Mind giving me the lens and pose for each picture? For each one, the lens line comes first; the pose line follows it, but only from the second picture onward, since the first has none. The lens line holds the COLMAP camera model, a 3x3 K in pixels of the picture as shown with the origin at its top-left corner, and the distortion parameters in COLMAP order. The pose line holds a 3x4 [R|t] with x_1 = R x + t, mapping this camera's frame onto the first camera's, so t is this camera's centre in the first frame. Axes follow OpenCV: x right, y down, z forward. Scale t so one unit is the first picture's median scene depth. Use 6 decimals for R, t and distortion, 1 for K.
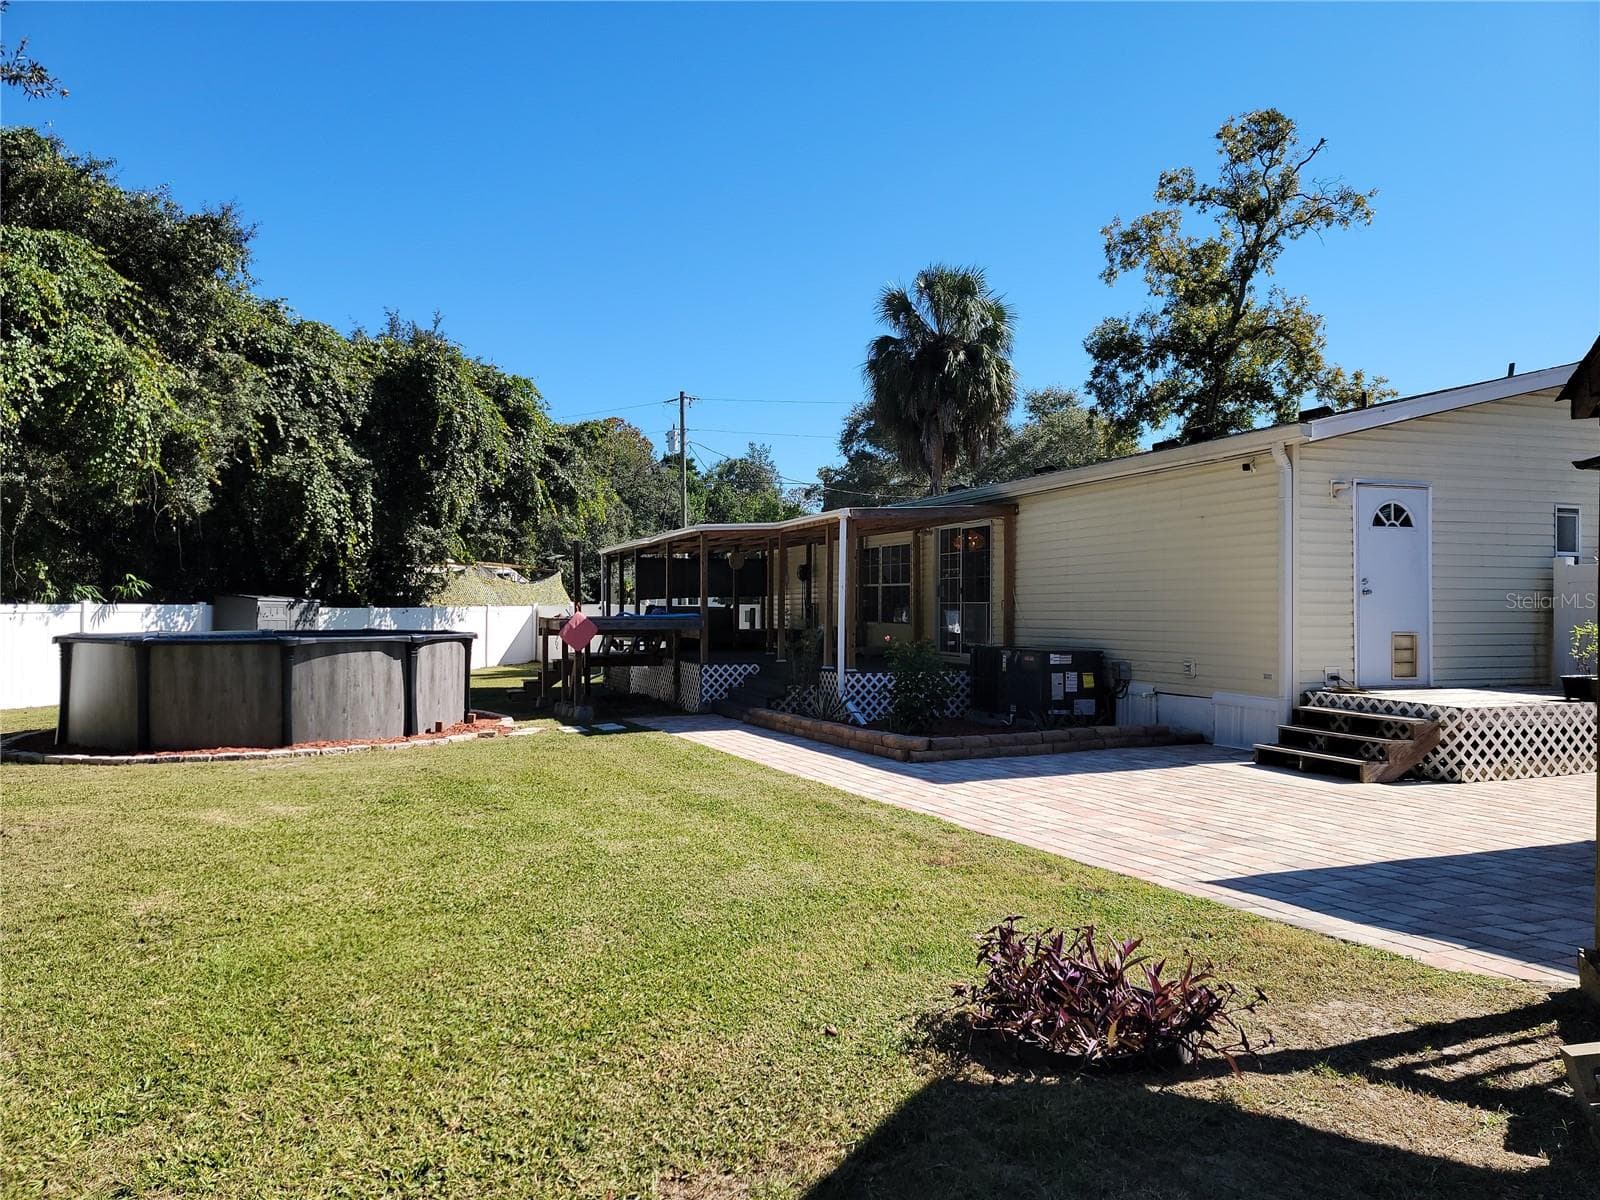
lens RADIAL K [[1090.1, 0, 798.8], [0, 1090.1, 610.8], [0, 0, 1]] dist [0.093936, -0.074588]
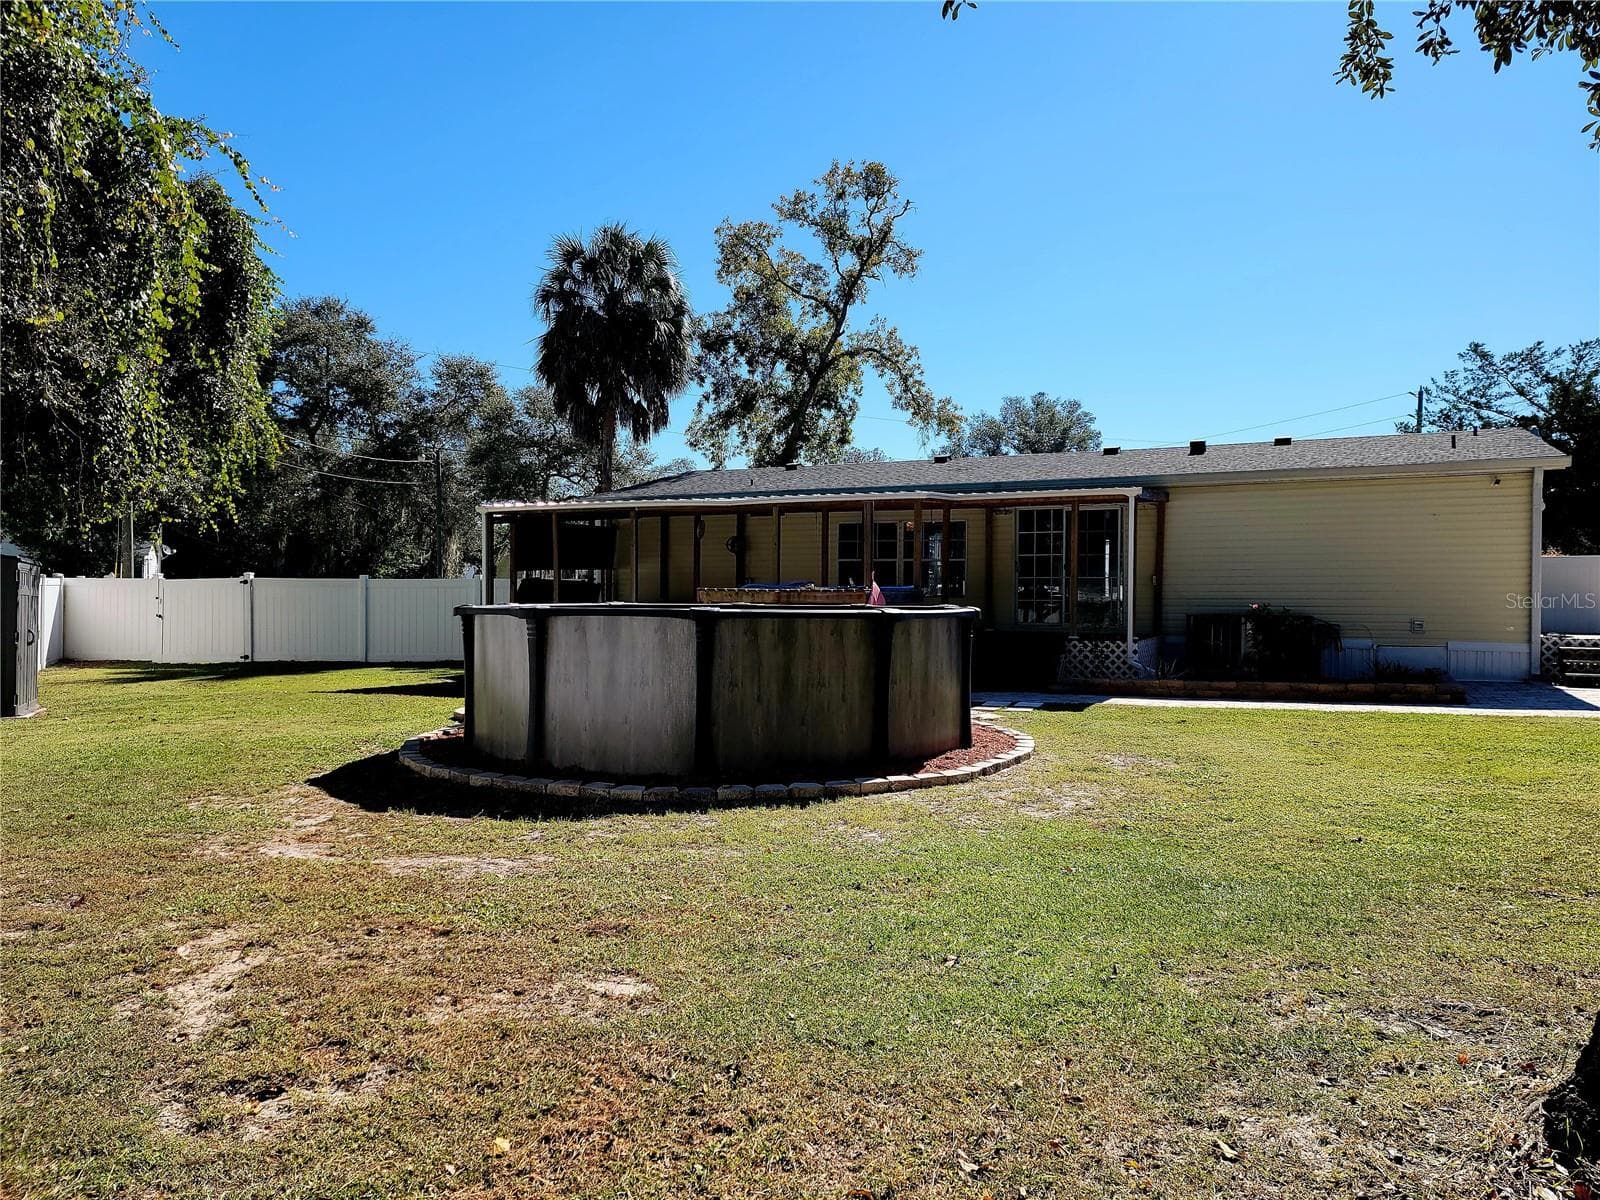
lens RADIAL K [[1101.5, 0, 791.5], [0, 1101.5, 604.3], [0, 0, 1]] dist [0.088528, -0.079842]
pose [[0.721244, -0.004248, 0.692668, -0.906246], [-0.001835, 0.999966, 0.008043, 0.012234], [-0.692679, -0.007072, 0.721212, 0.425154]]
